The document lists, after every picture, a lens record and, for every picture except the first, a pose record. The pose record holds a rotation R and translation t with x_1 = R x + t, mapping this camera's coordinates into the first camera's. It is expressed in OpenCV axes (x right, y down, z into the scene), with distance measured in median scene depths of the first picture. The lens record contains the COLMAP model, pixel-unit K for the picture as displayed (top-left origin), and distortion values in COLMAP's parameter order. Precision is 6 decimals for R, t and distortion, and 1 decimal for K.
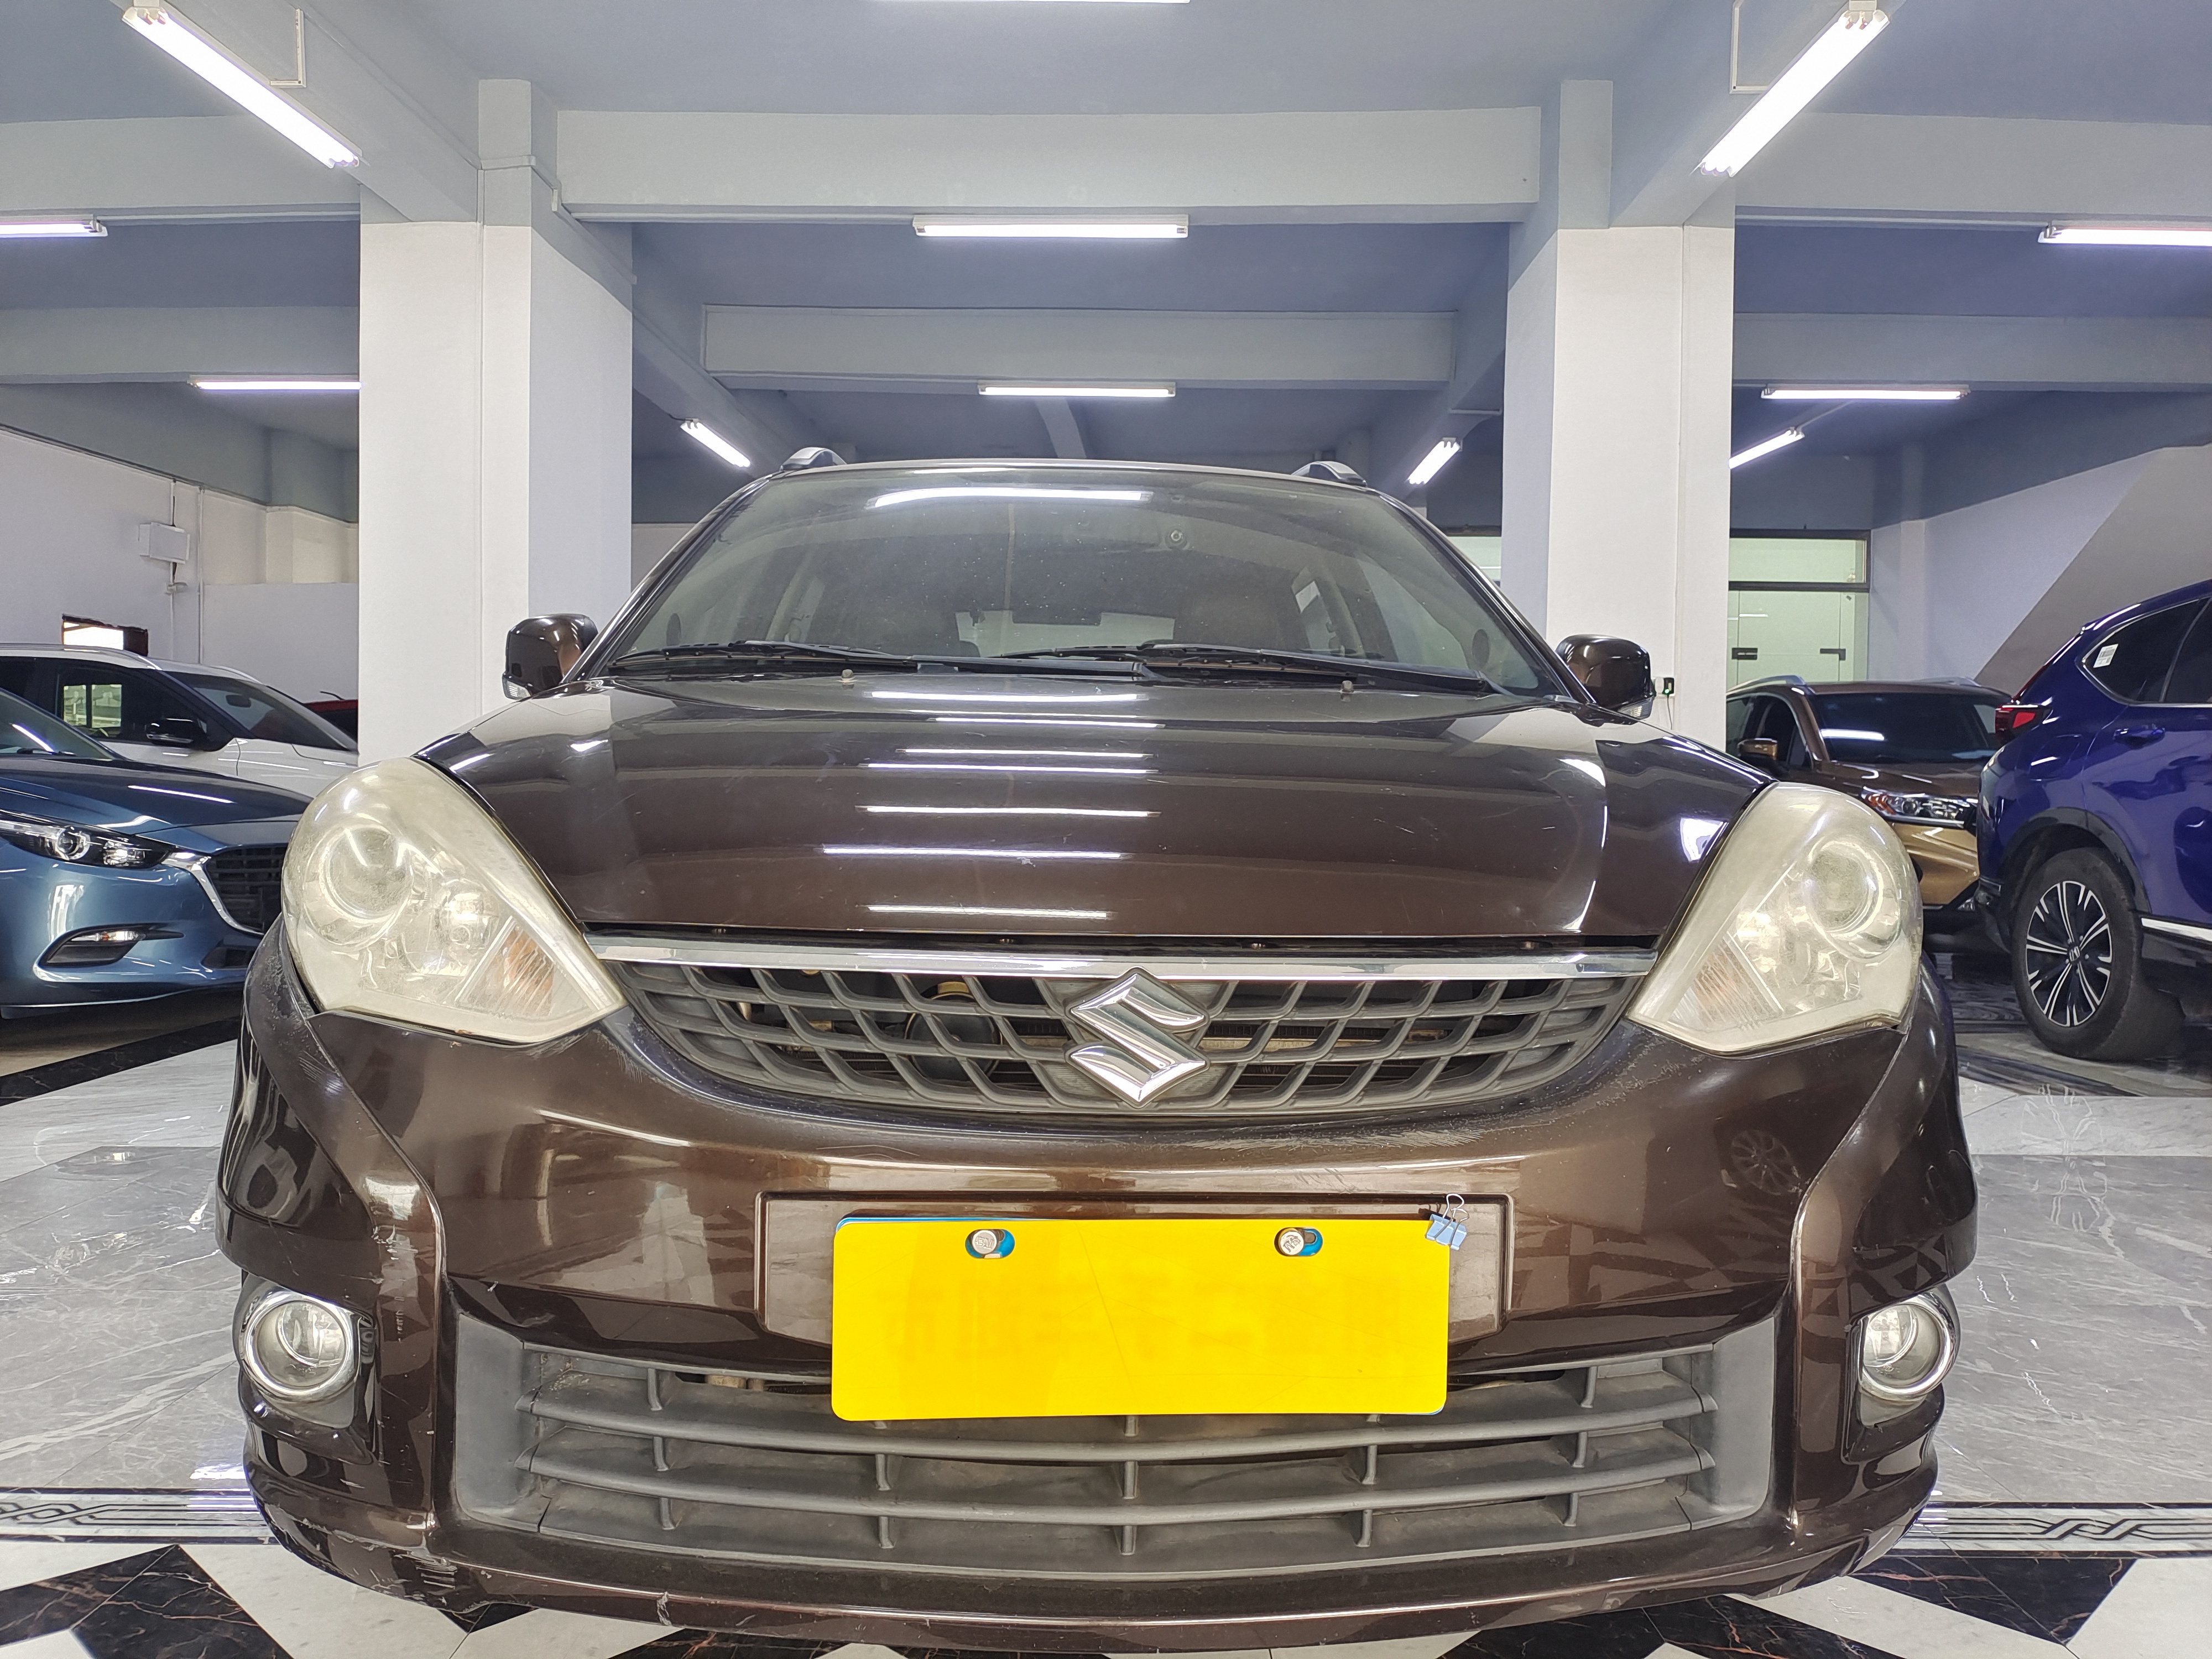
lens RADIAL K [[1626.0, 0, 1072.8], [0, 1626.0, 819.3], [0, 0, 1]] dist [0.042076, -0.041377]
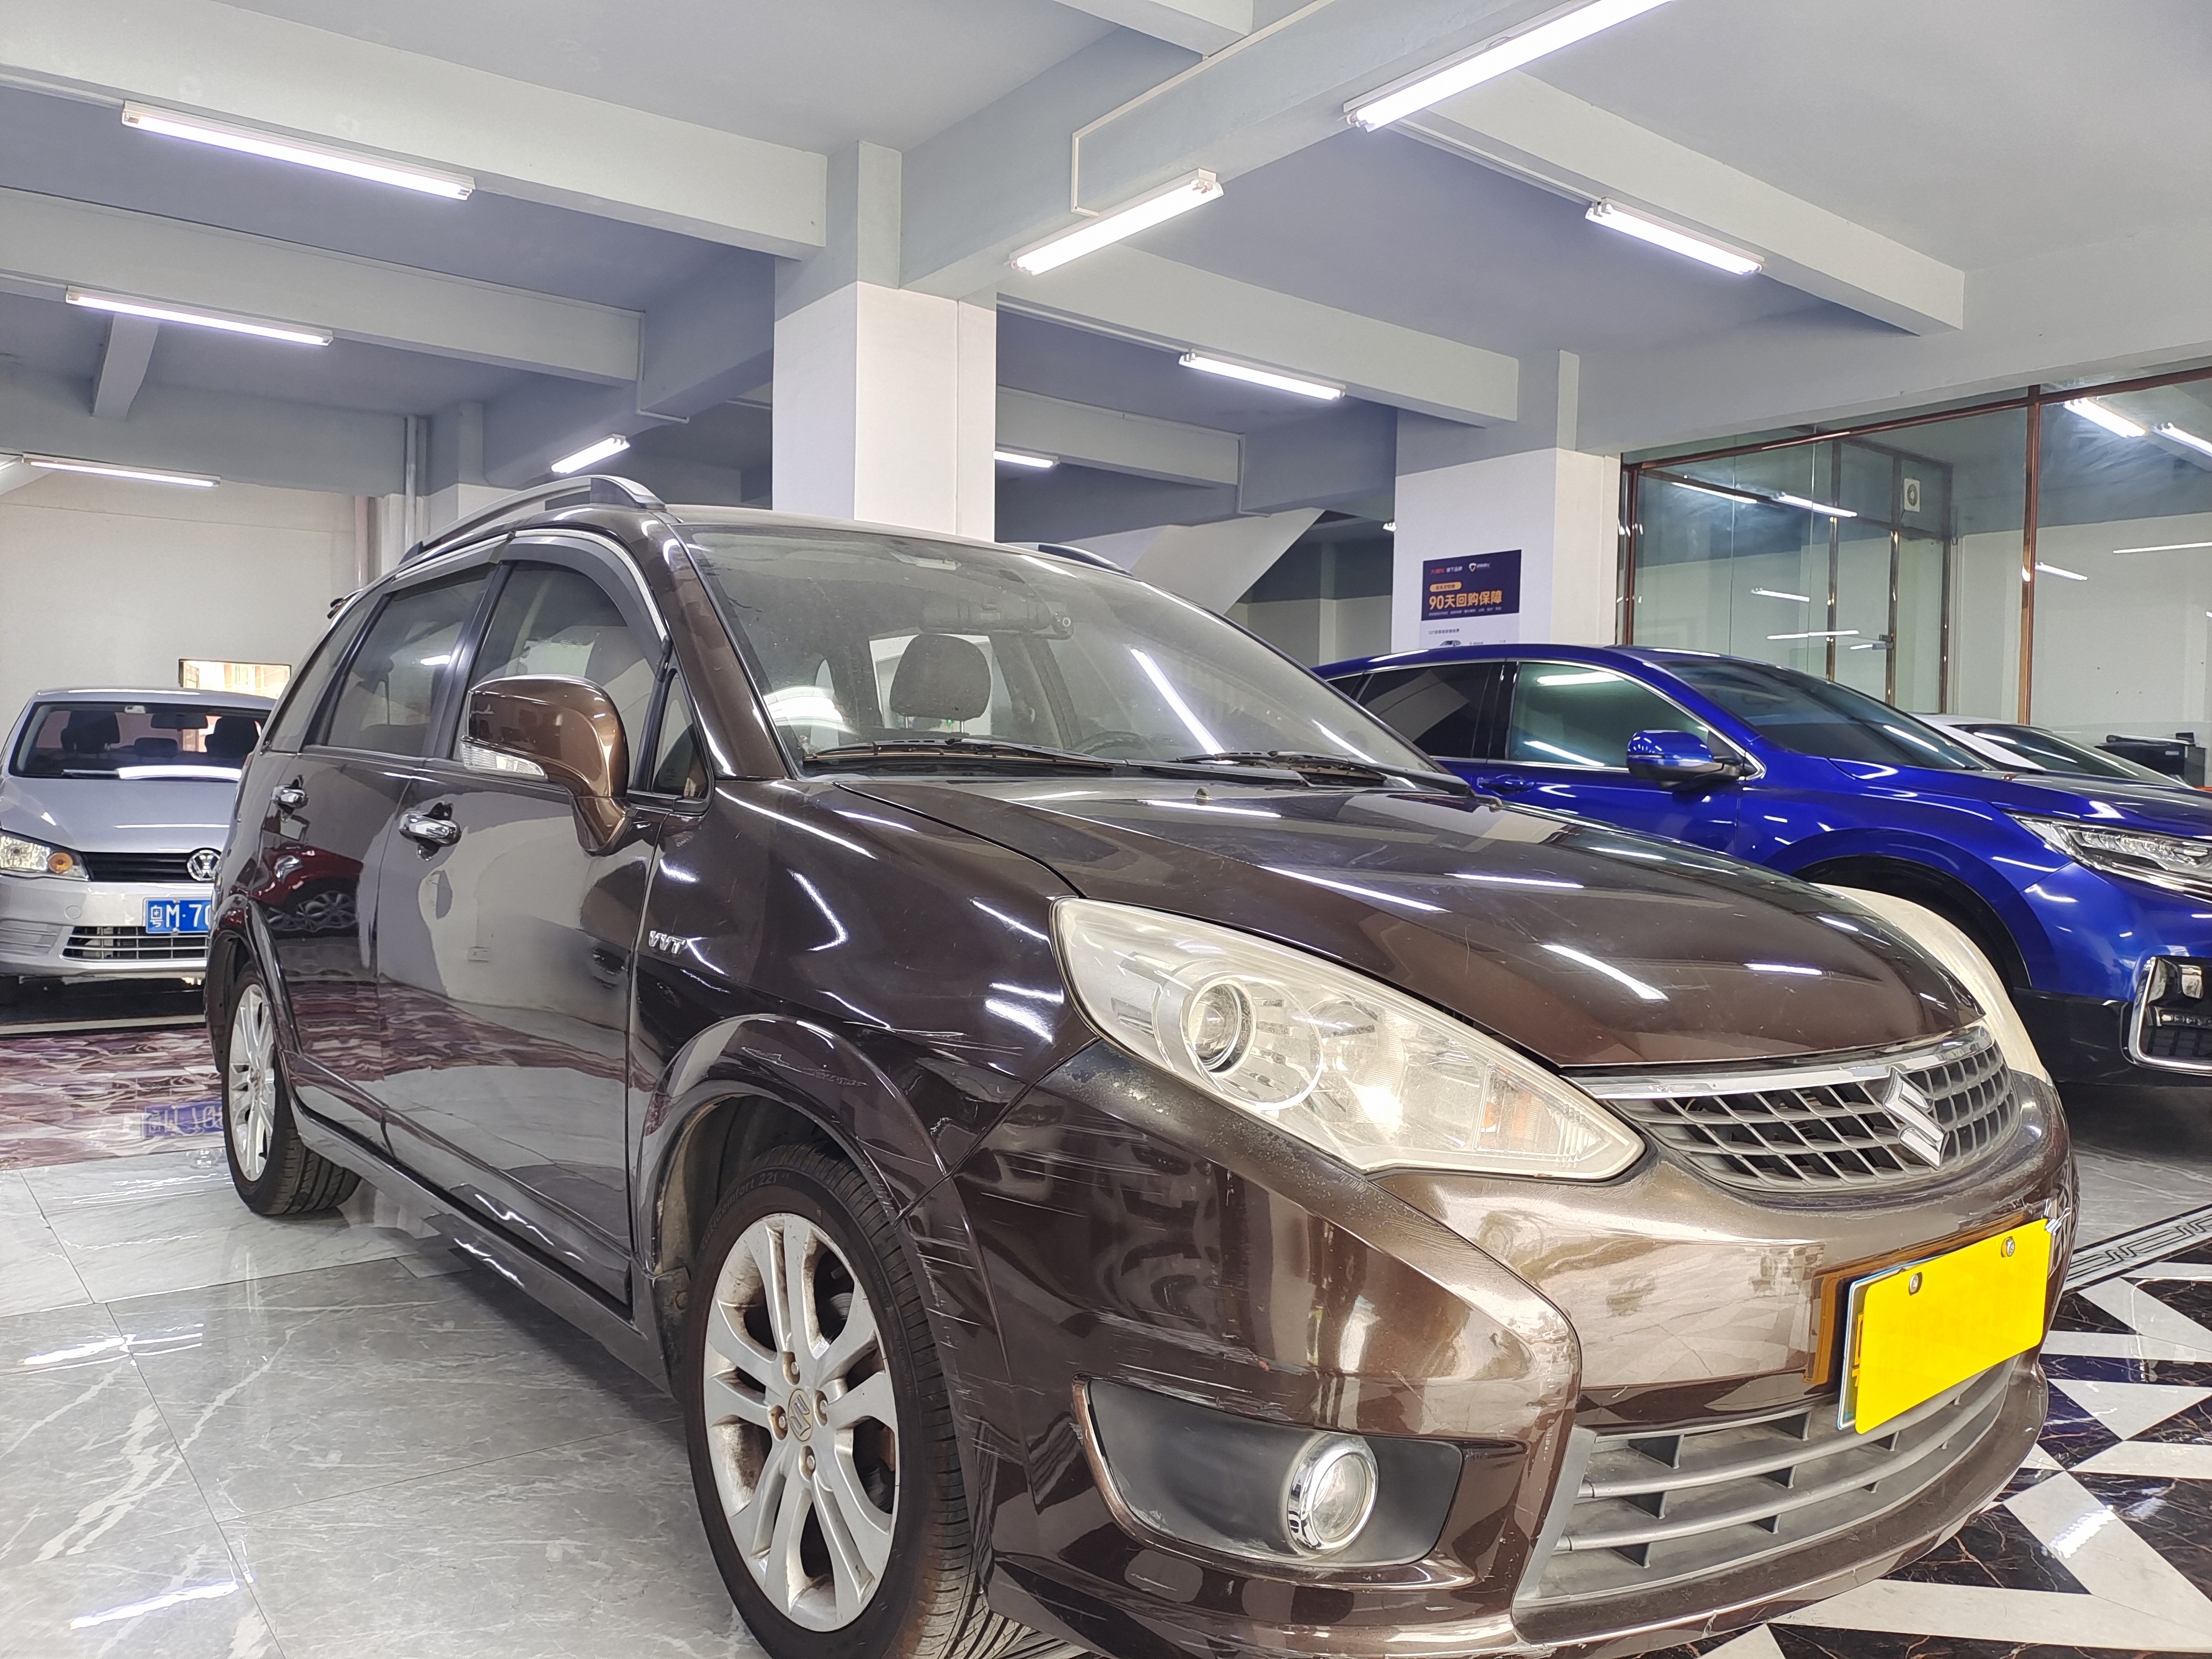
lens RADIAL K [[1626.0, 0, 1072.8], [0, 1626.0, 819.3], [0, 0, 1]] dist [0.042076, -0.041377]
pose [[0.819706, 0.006149, 0.572752, -0.187935], [-0.012839, 0.999888, 0.007640, -0.017928], [-0.572641, -0.013616, 0.819693, 0.037623]]
